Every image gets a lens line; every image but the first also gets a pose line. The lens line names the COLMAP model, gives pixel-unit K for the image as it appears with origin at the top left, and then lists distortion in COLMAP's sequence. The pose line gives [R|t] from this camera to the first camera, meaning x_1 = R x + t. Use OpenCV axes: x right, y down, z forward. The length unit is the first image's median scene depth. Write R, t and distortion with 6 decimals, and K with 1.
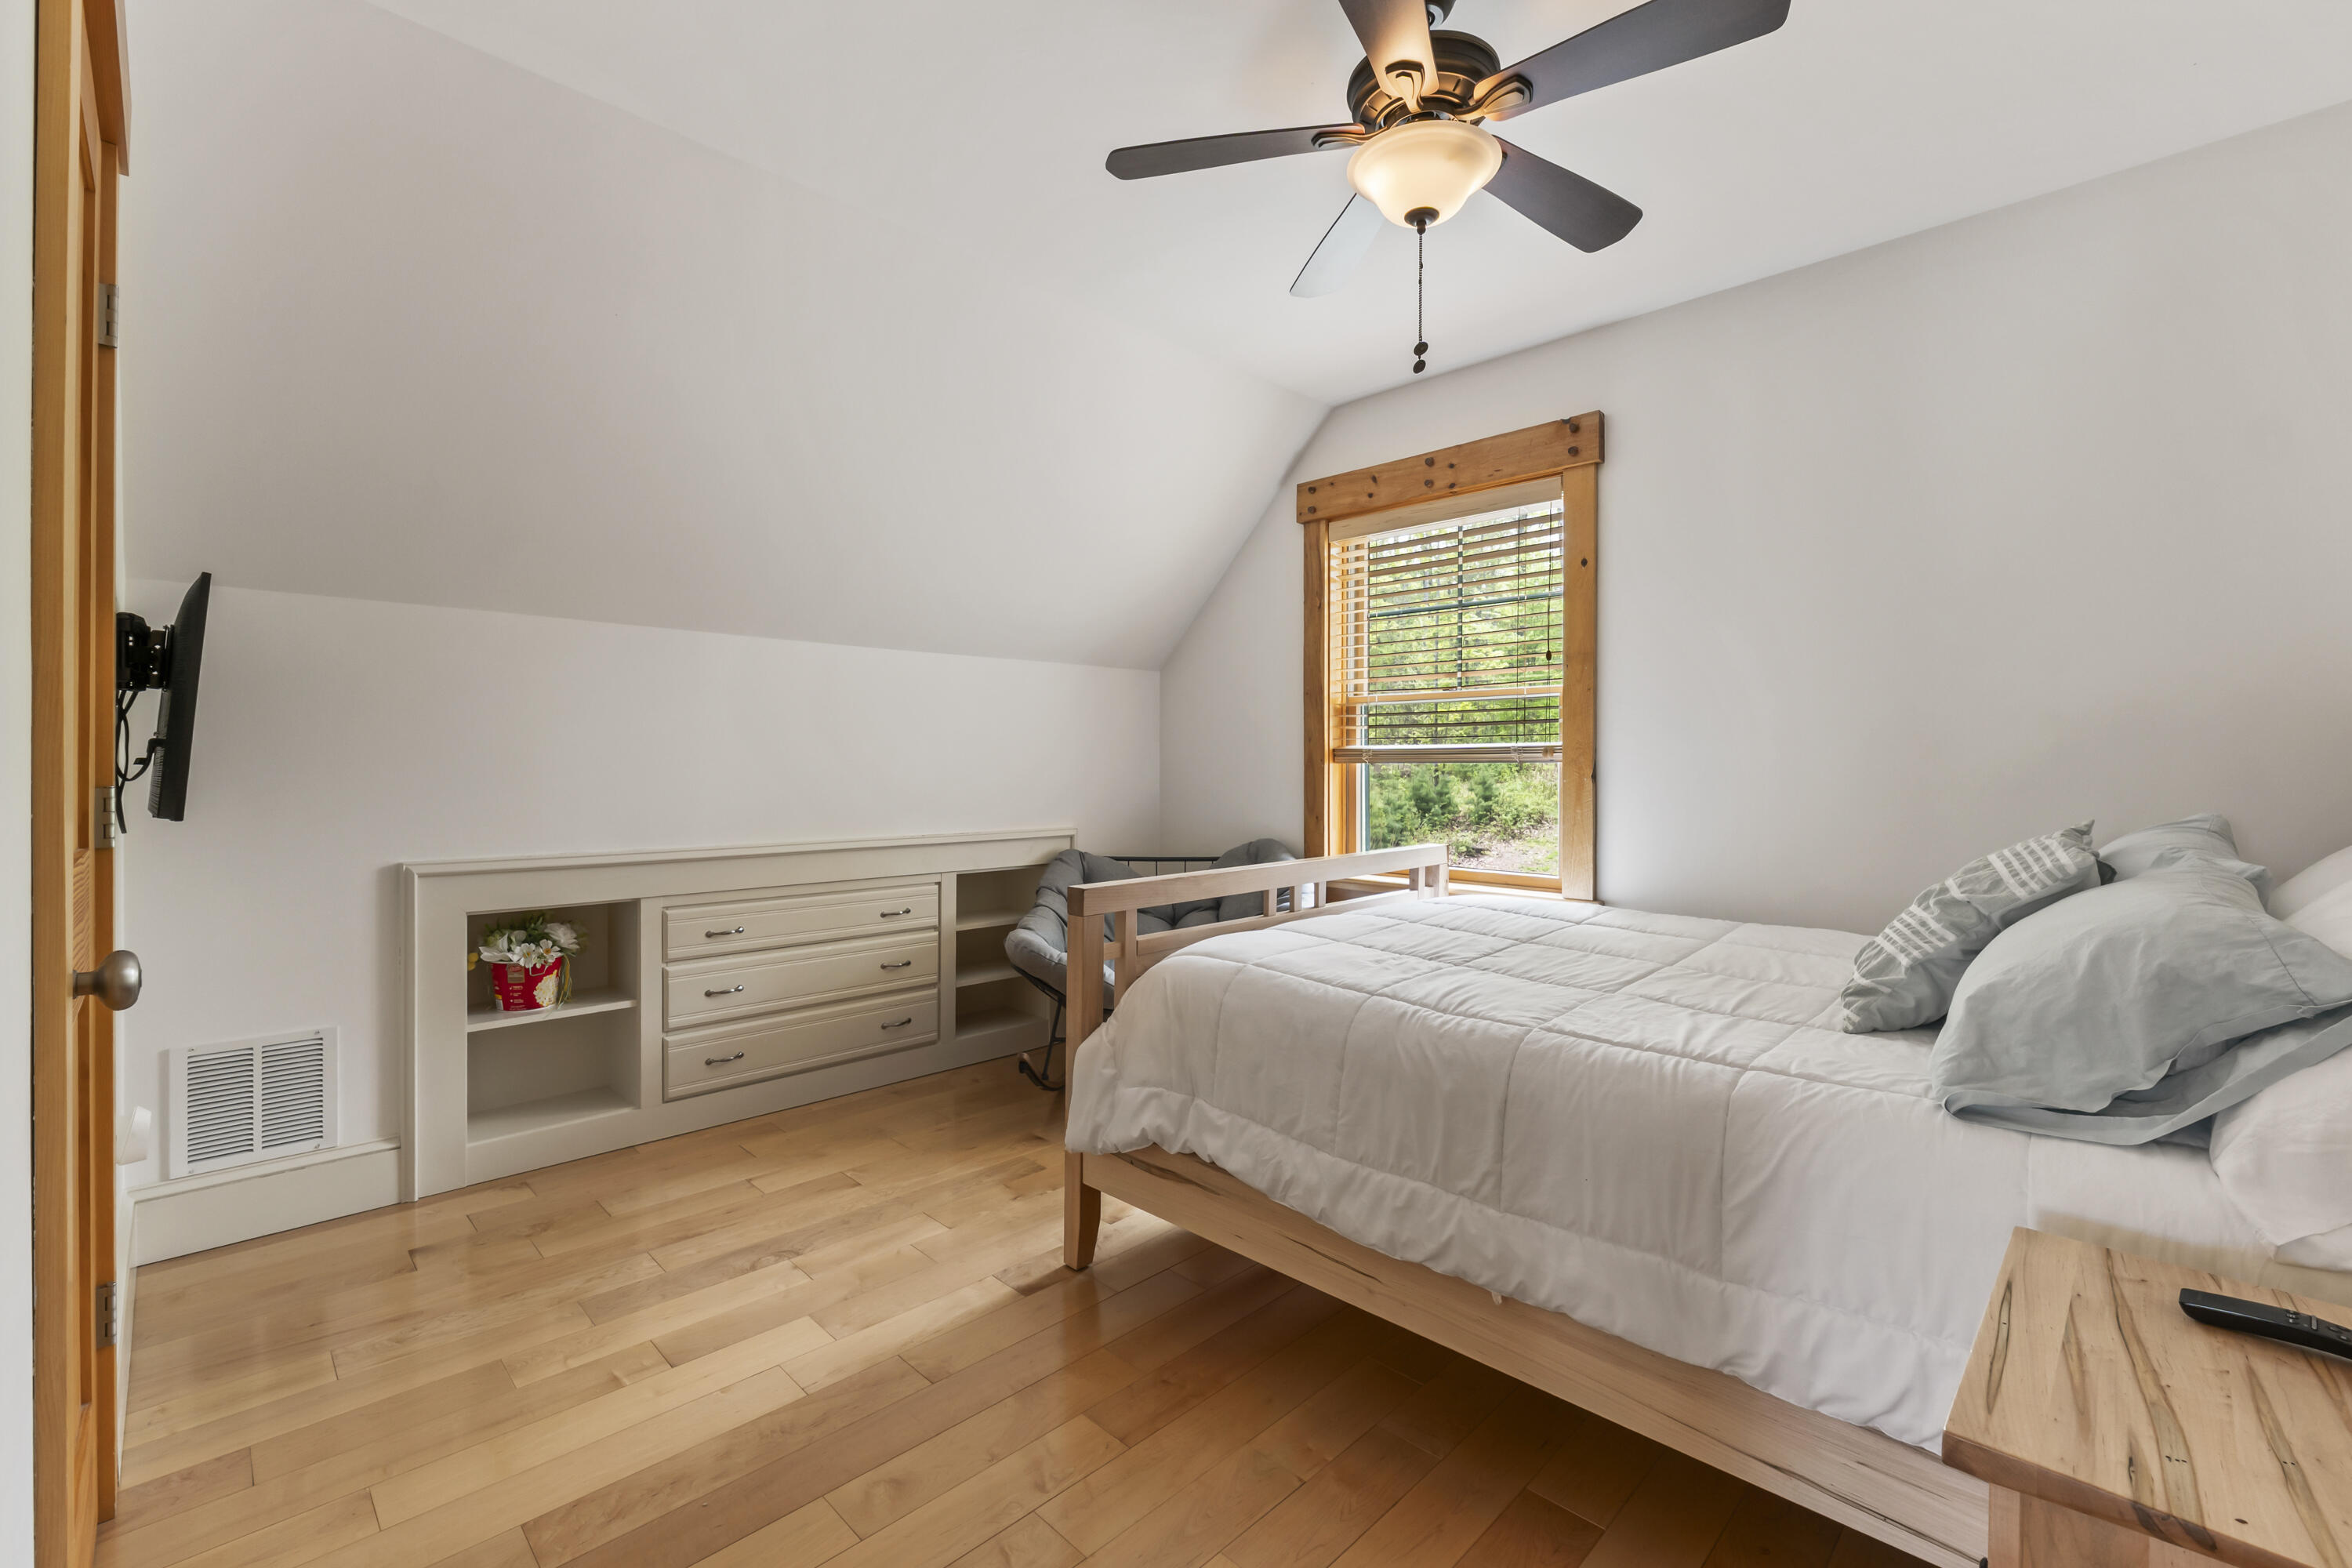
lens RADIAL K [[1010.1, 0, 1176.0], [0, 1010.1, 784.0], [0, 0, 1]] dist [-0.000958, -0.000230]
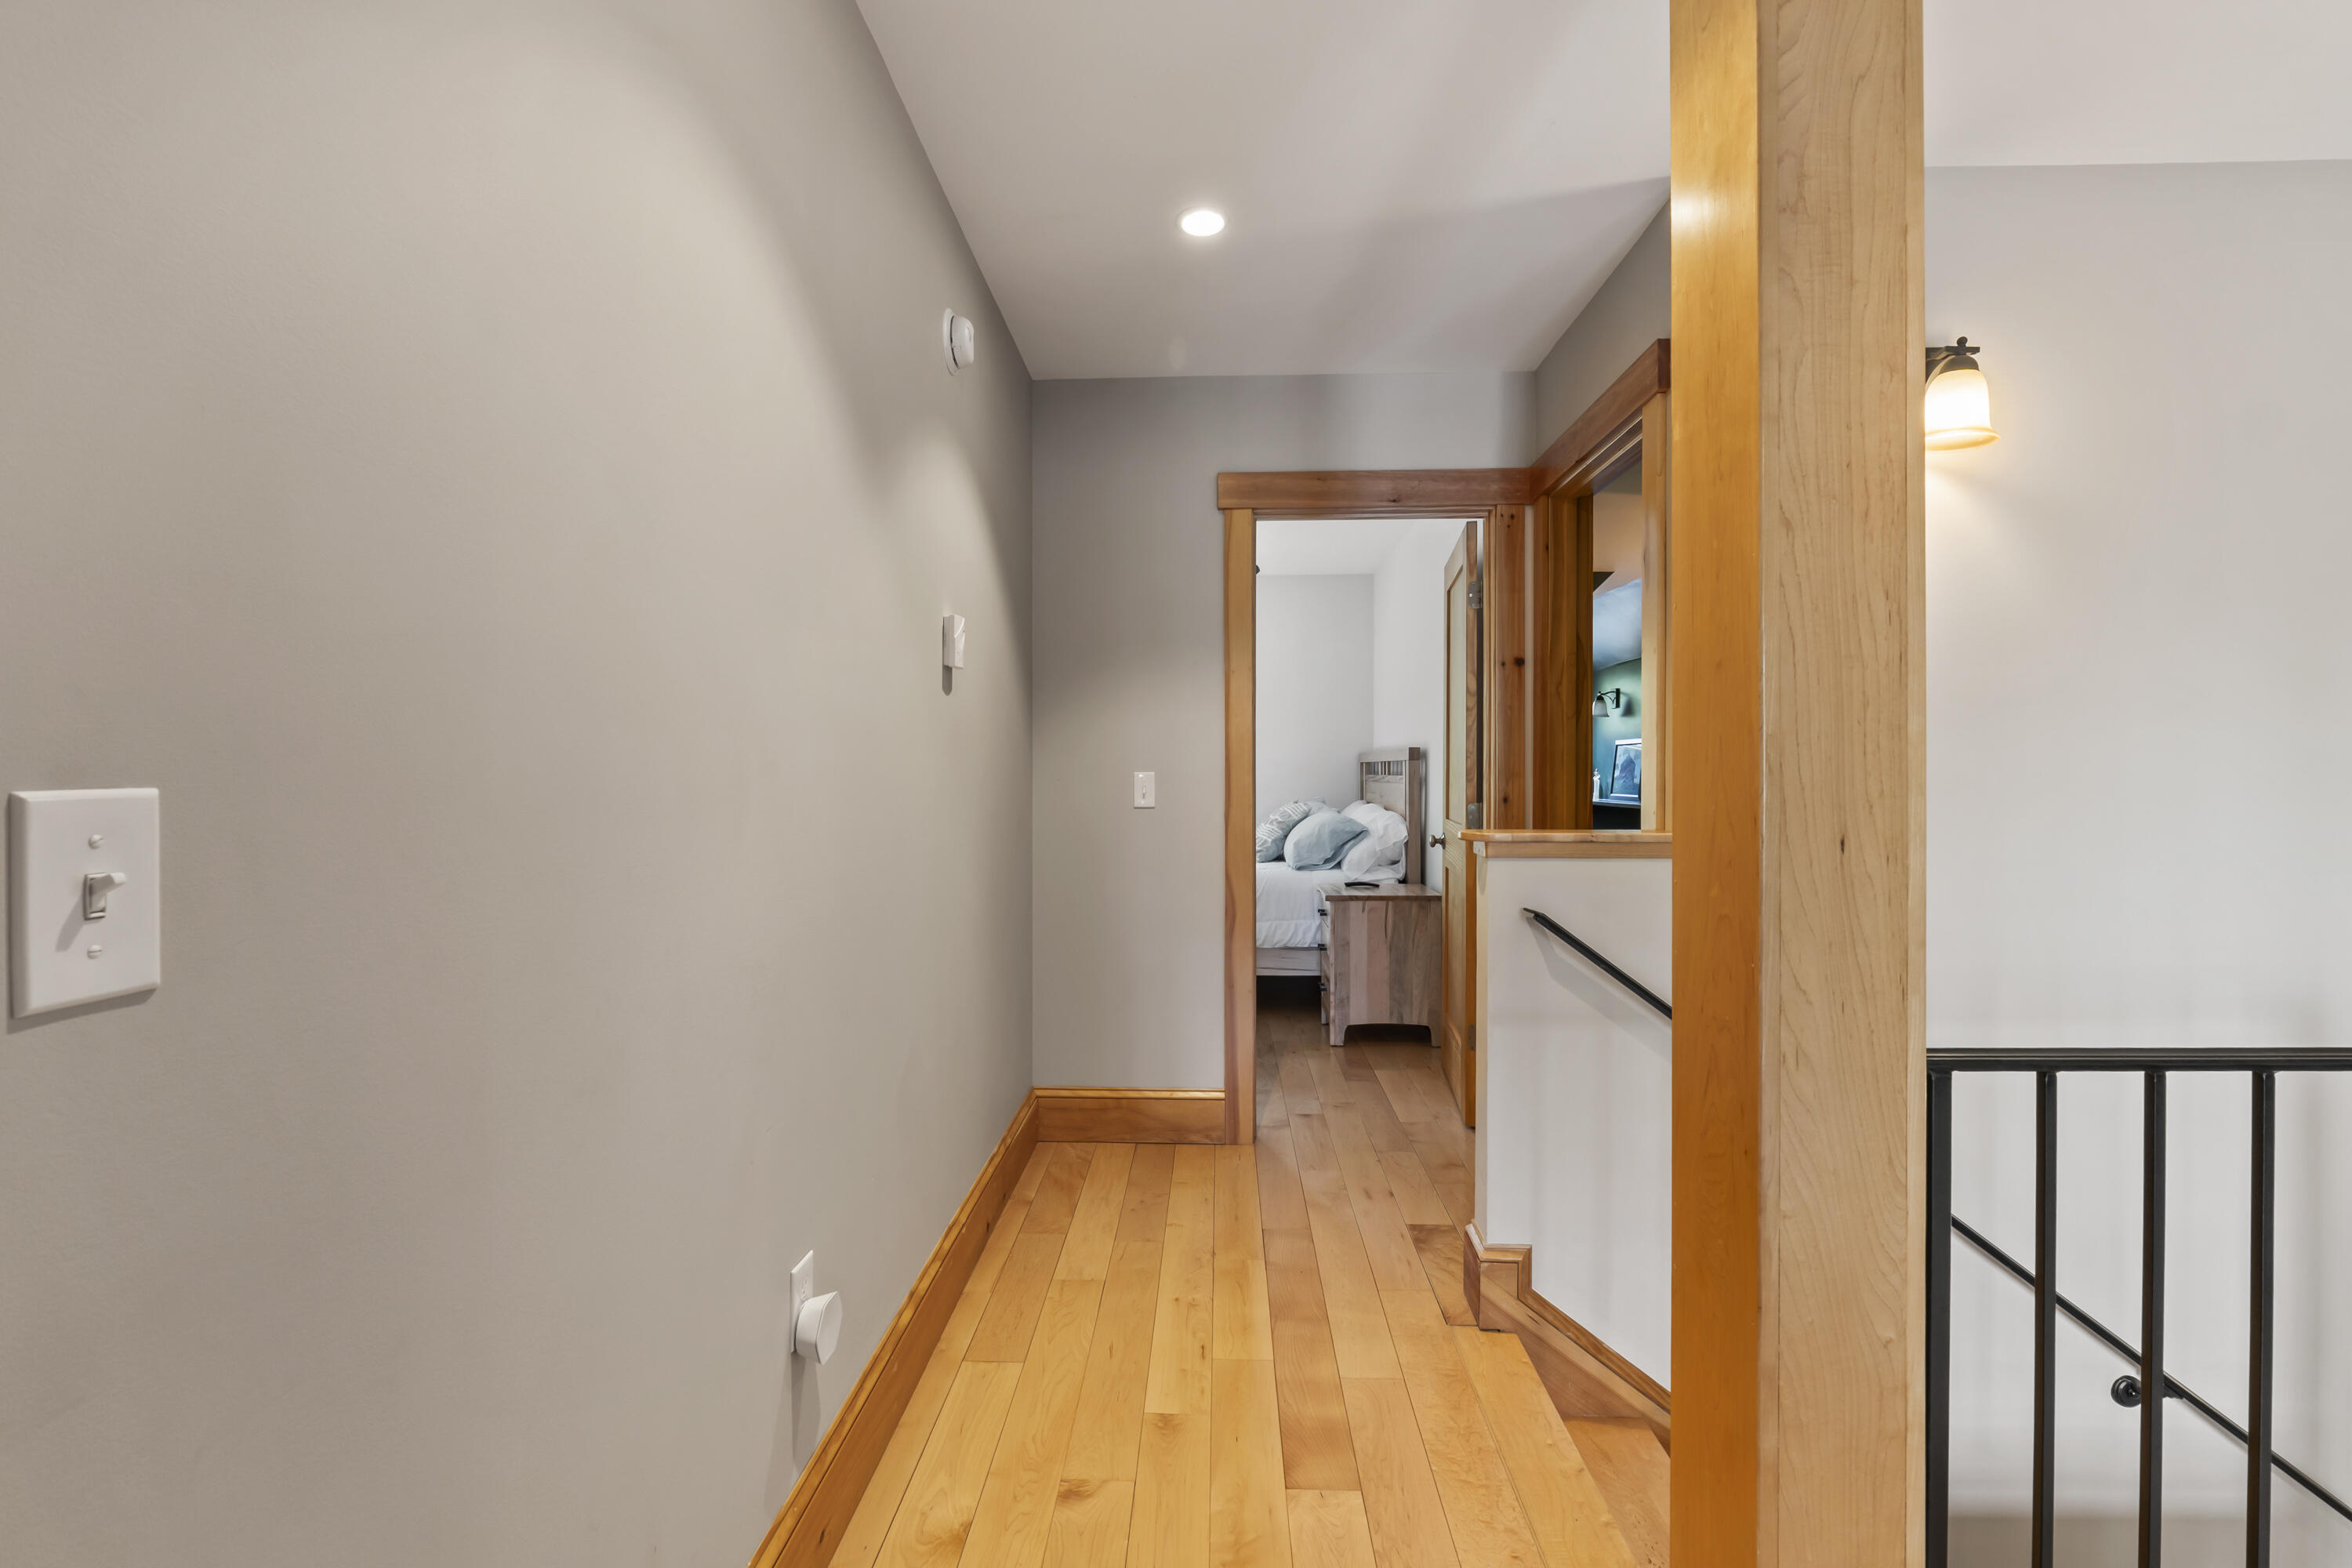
lens RADIAL K [[966.7, 0, 1176.0], [0, 966.7, 784.0], [0, 0, 1]] dist [-0.000145, -0.000018]
pose [[0.740363, 0.001563, 0.672206, -2.285088], [0.004350, 0.999965, -0.007117, 0.008146], [-0.672194, 0.008193, 0.740330, -1.614413]]
